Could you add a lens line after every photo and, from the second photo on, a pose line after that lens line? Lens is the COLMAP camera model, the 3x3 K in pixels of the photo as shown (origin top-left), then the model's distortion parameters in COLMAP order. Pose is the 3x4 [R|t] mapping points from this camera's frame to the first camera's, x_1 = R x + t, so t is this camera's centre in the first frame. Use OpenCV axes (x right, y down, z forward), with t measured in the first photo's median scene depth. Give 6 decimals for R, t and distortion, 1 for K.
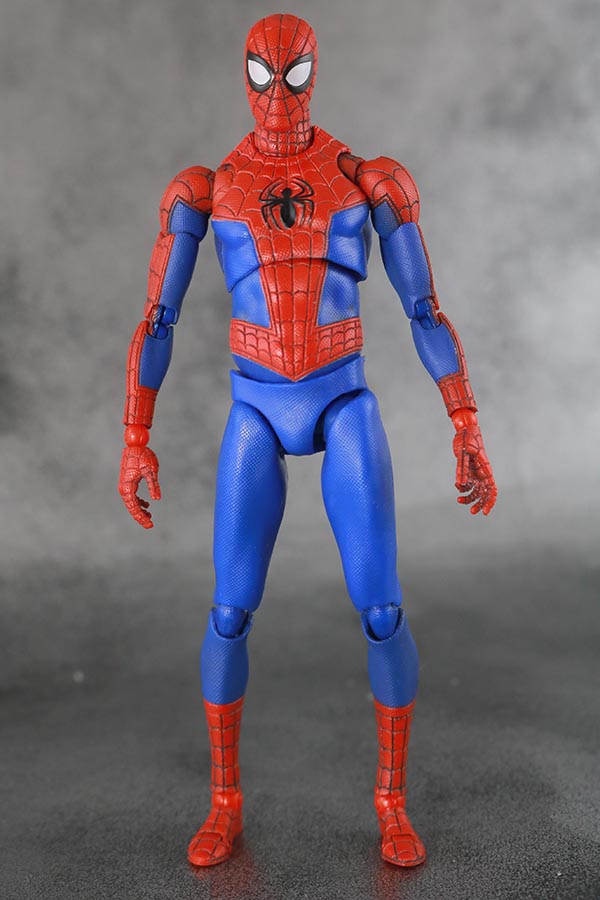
lens RADIAL K [[1603.2, 0, 296.5], [0, 1603.2, 460.6], [0, 0, 1]] dist [-0.006650, -0.004107]
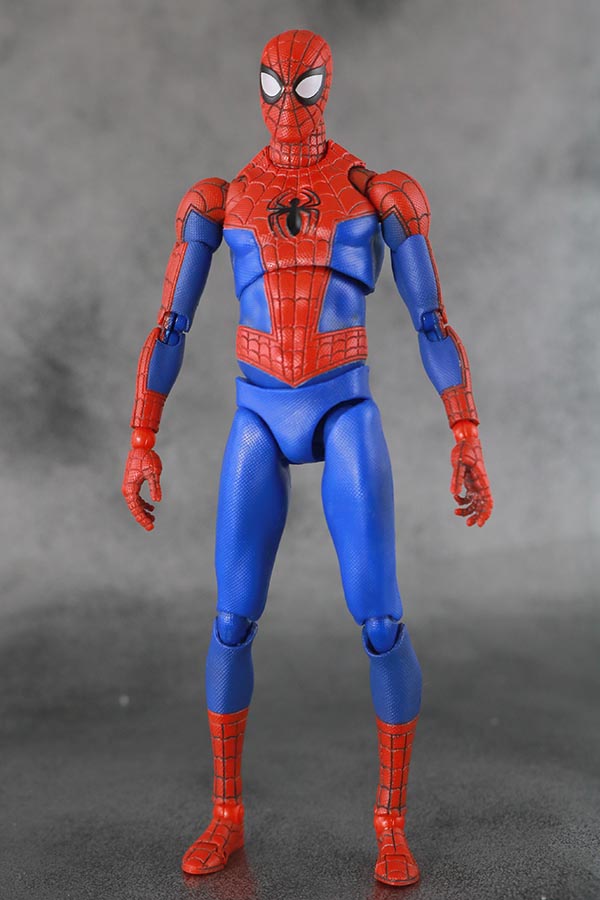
lens RADIAL K [[1603.2, 0, 296.5], [0, 1603.2, 460.6], [0, 0, 1]] dist [-0.006650, -0.004107]
pose [[0.993576, 0.032771, -0.108316, 0.107534], [-0.038914, 0.997723, -0.055090, 0.050451], [0.106264, 0.058952, 0.992589, 0.003122]]
